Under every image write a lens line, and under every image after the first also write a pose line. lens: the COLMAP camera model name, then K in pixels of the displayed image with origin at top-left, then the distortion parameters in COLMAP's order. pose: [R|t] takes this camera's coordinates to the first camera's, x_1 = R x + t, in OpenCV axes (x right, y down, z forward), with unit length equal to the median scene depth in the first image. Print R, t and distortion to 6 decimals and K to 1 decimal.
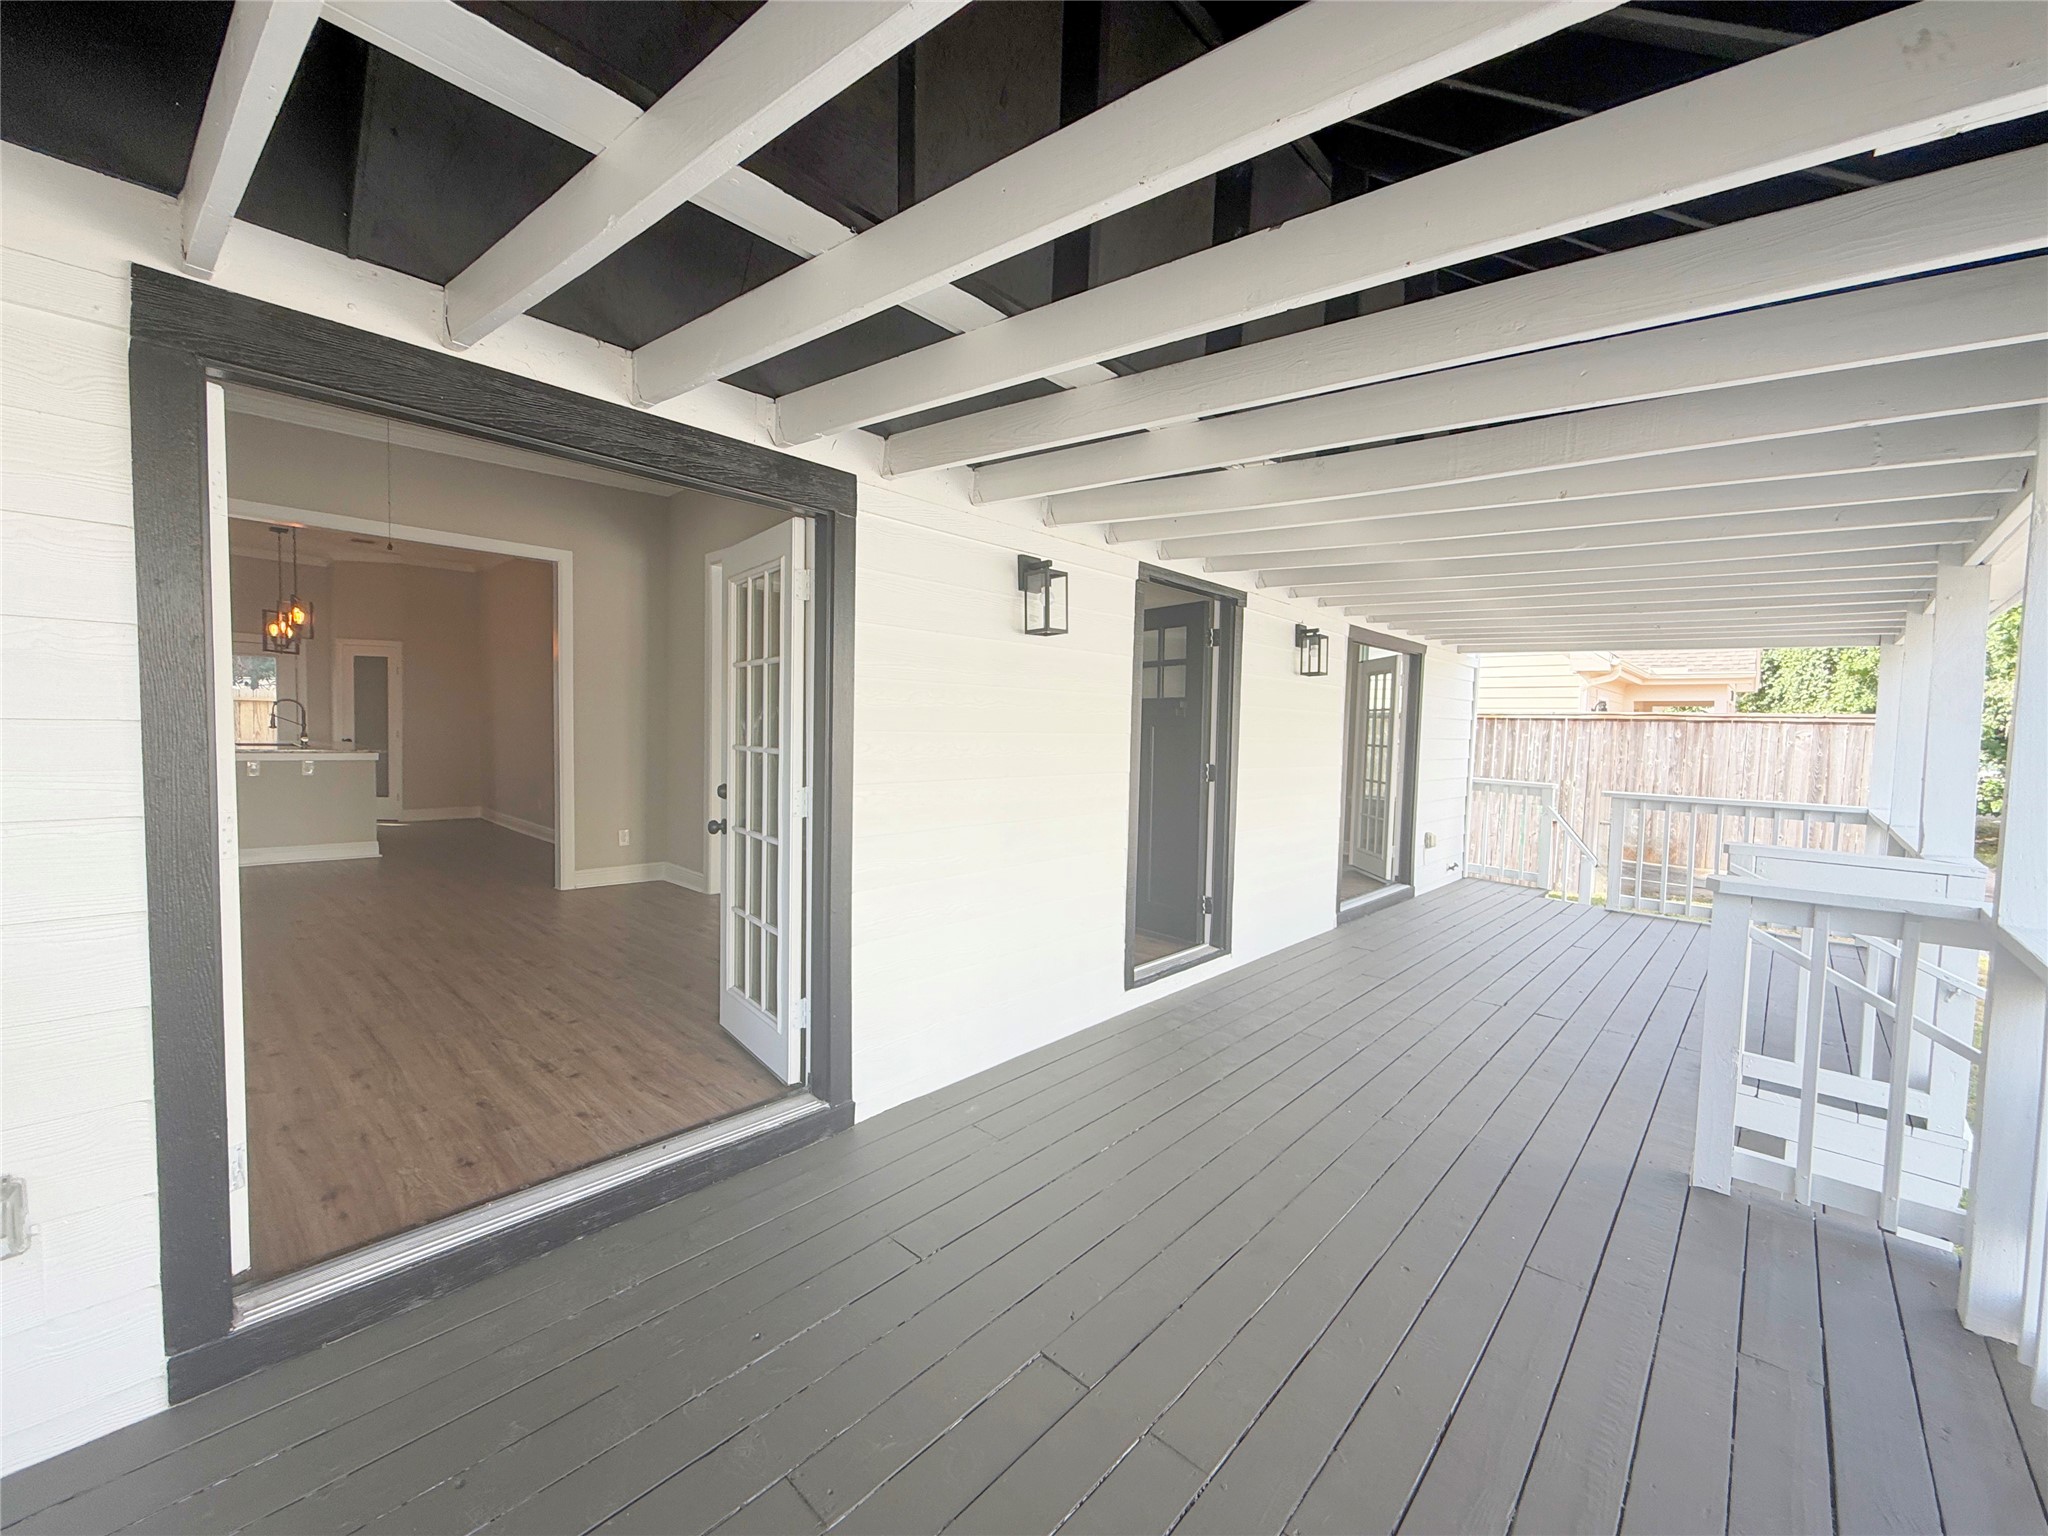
lens RADIAL K [[823.2, 0, 1009.0], [0, 823.2, 768.7], [0, 0, 1]] dist [-0.001253, 0.000052]
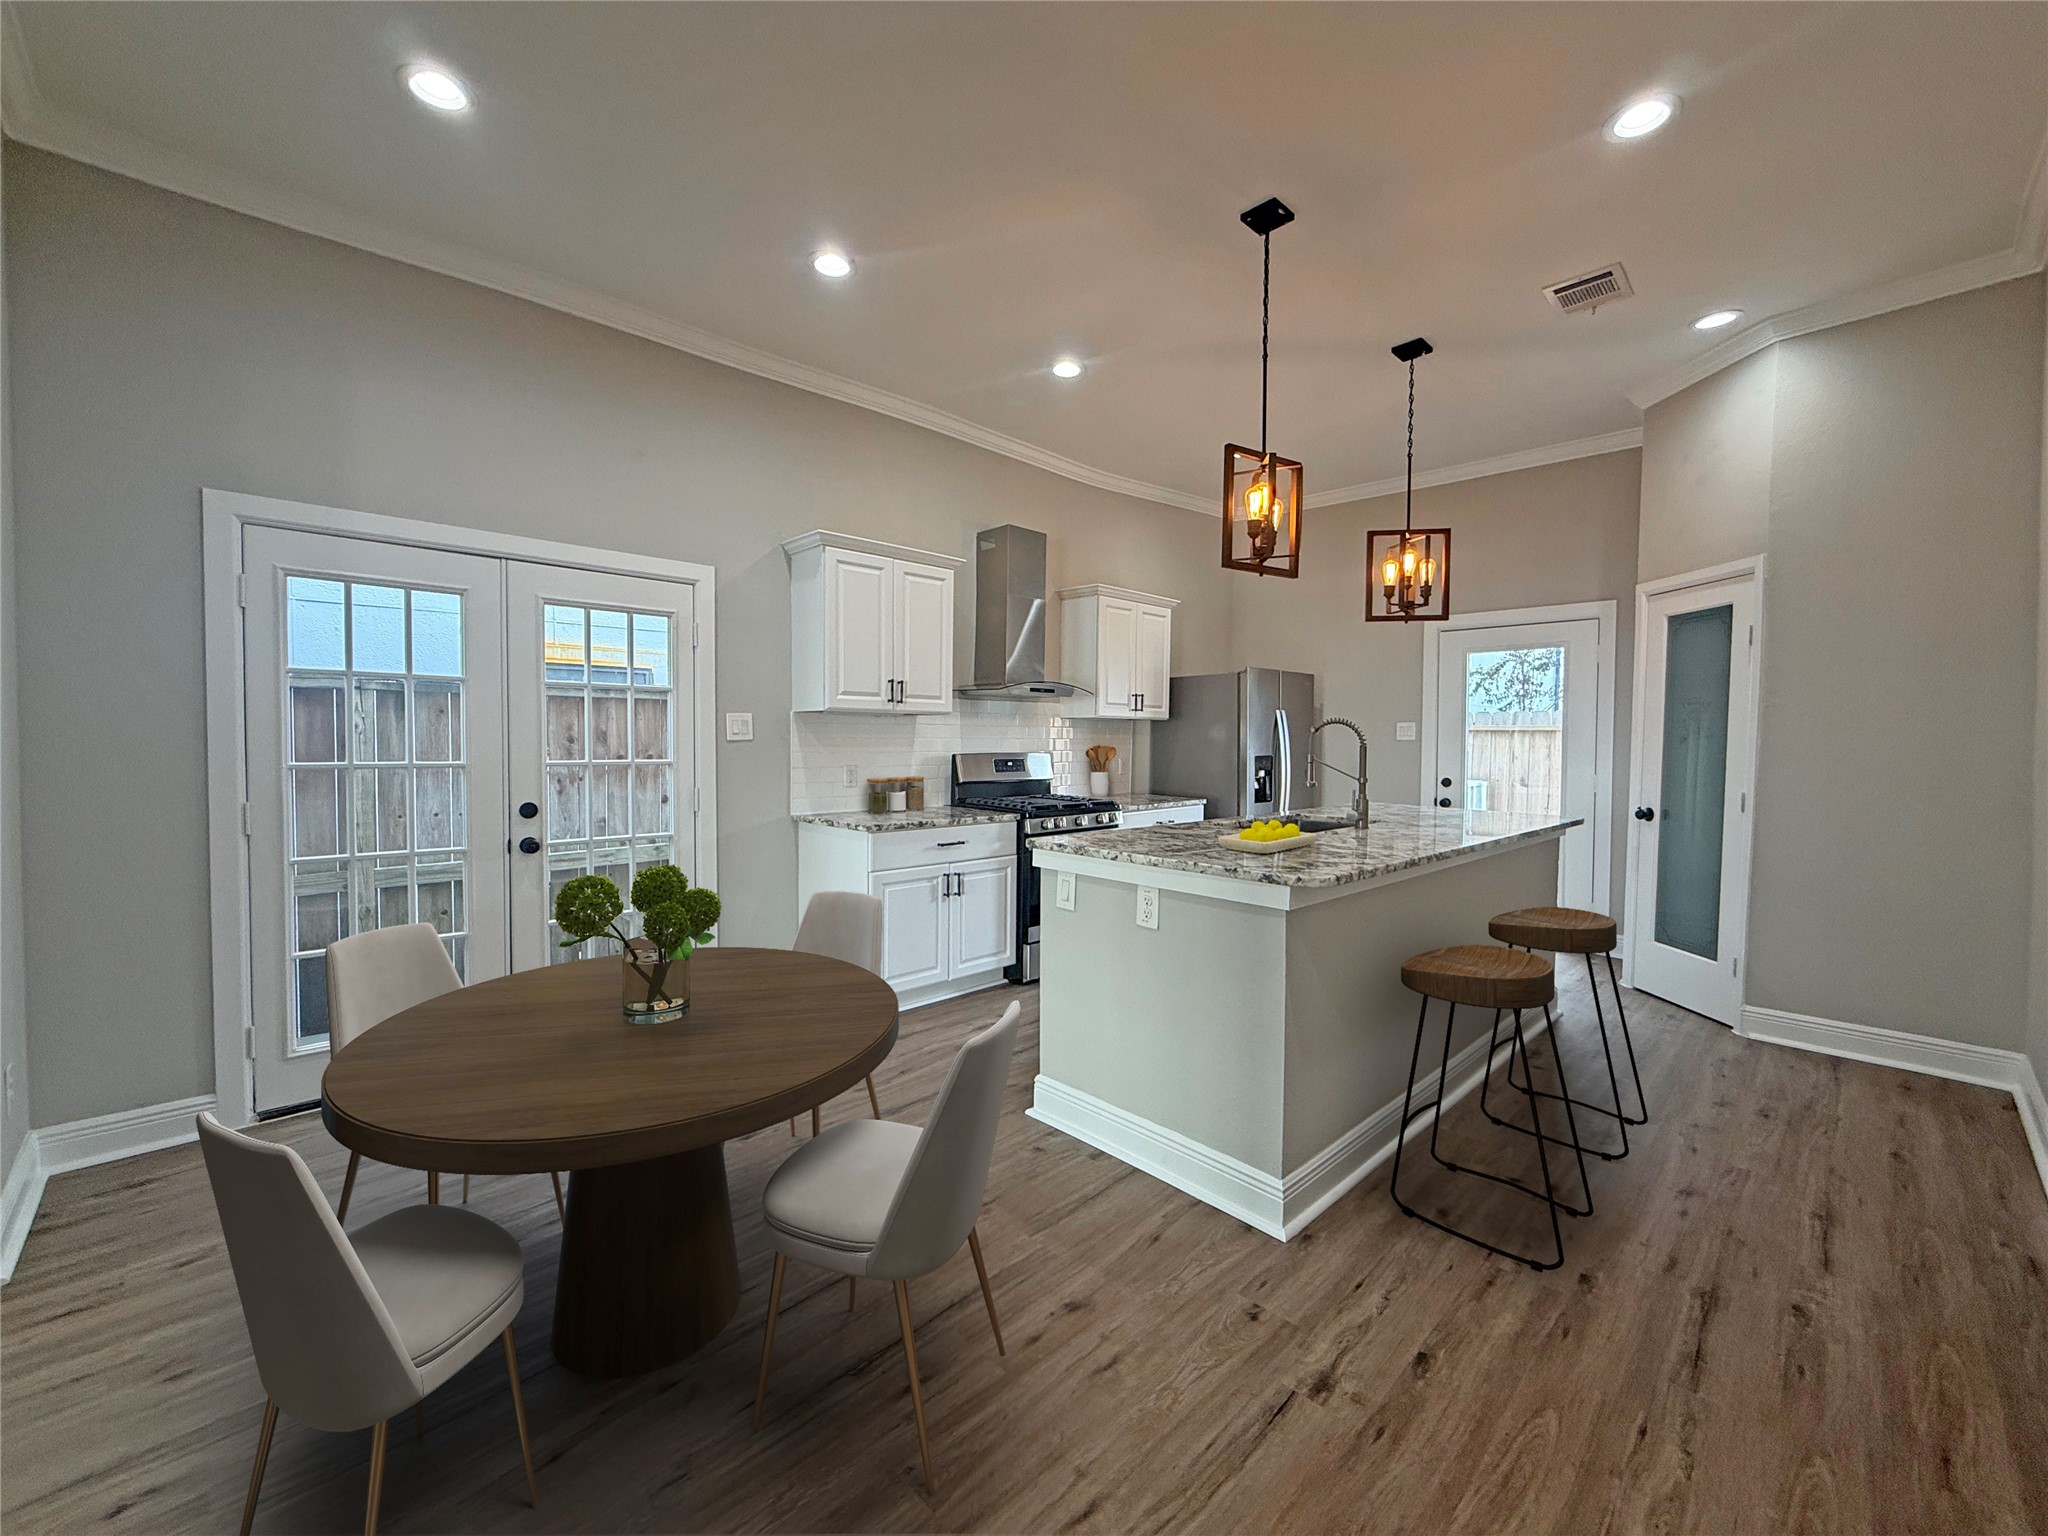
lens RADIAL K [[823.2, 0, 1018.7], [0, 823.2, 769.8], [0, 0, 1]] dist [-0.001253, 0.000052]
pose [[-0.037670, 0.015132, -0.999176, -0.834477], [-0.056921, 0.998229, 0.017263, -0.105658], [0.997668, 0.057524, -0.036742, 1.610445]]
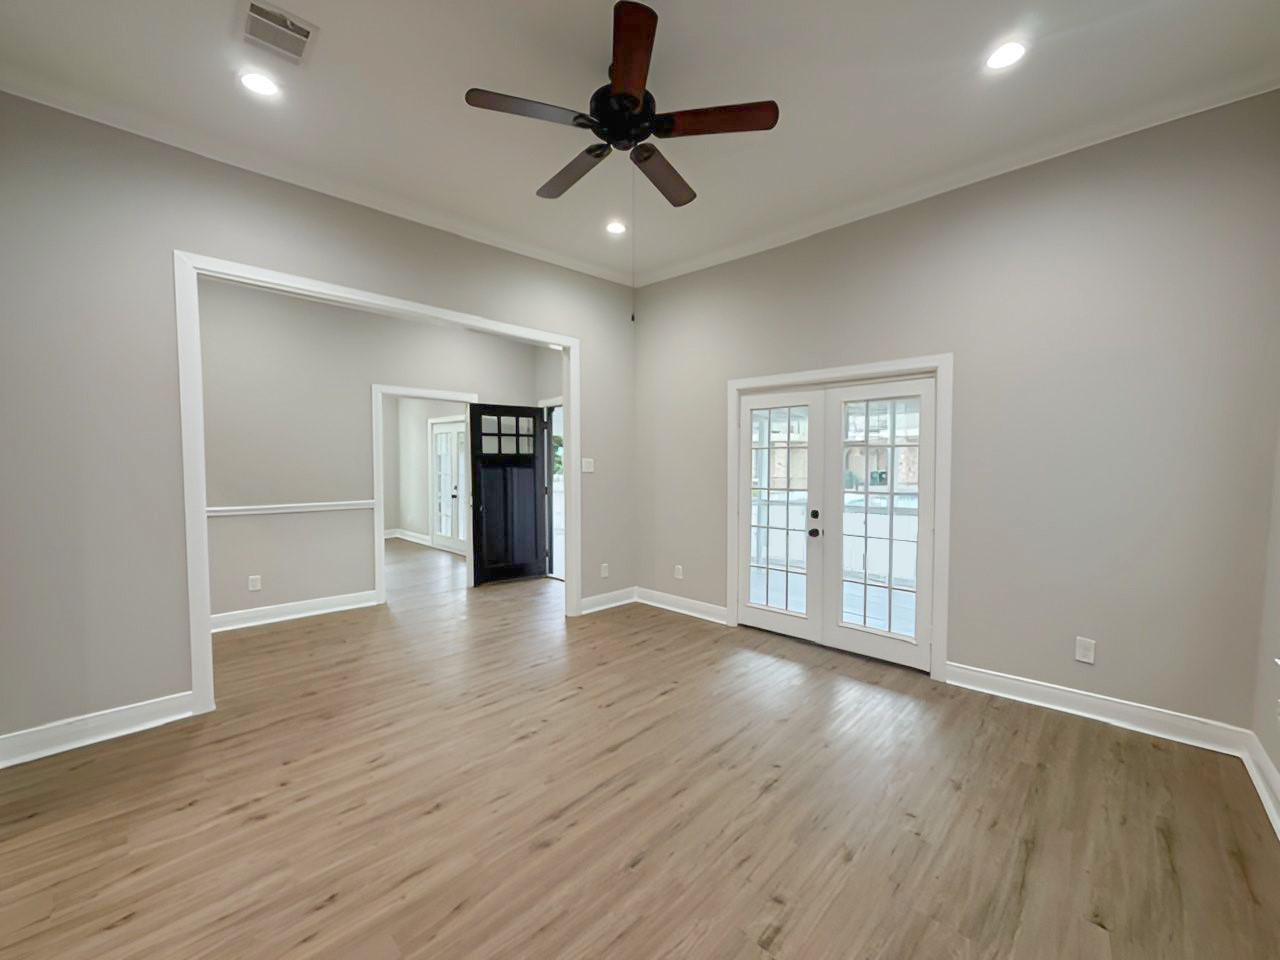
lens RADIAL K [[512.5, 0, 641.2], [0, 512.5, 486.0], [0, 0, 1]] dist [-0.000046, -0.000310]
pose [[0.000868, -0.070231, 0.997530, -1.214169], [0.046910, 0.996435, 0.070113, -0.099844], [-0.998899, 0.046733, 0.004159, 0.880253]]
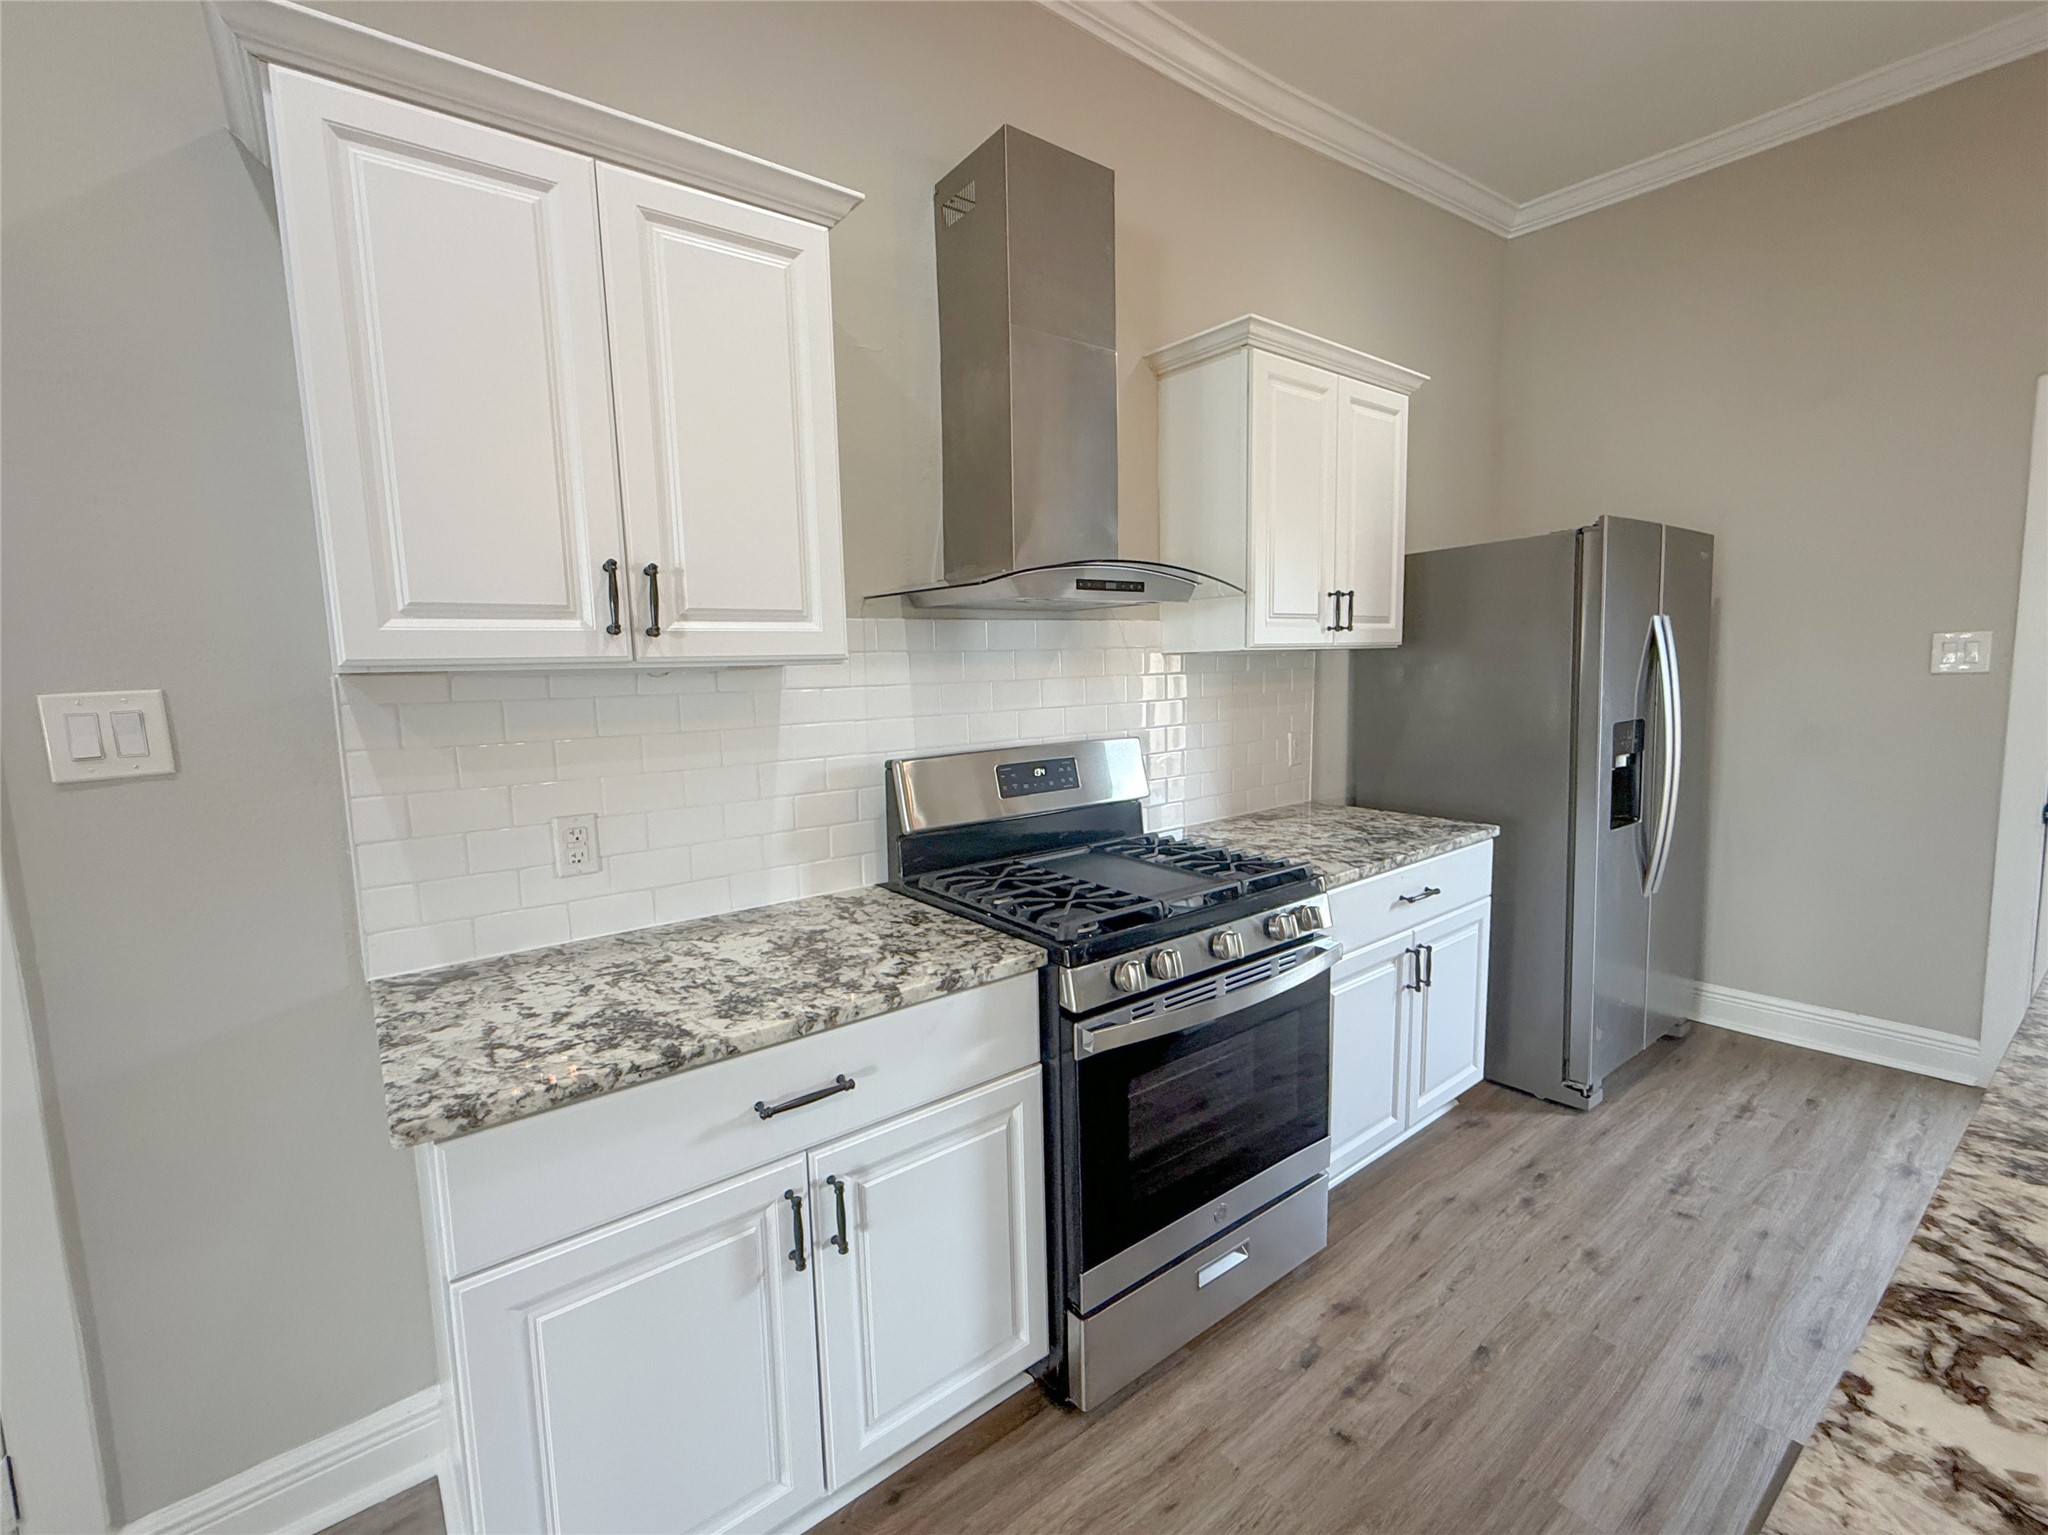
lens RADIAL K [[889.6, 0, 1011.5], [0, 889.6, 766.5], [0, 0, 1]] dist [0.000022, 0.000417]
pose [[-0.155217, 0.088067, -0.983947, -1.508366], [-0.022169, 0.995457, 0.092594, -0.145859], [0.987632, 0.036185, -0.152559, 1.617826]]
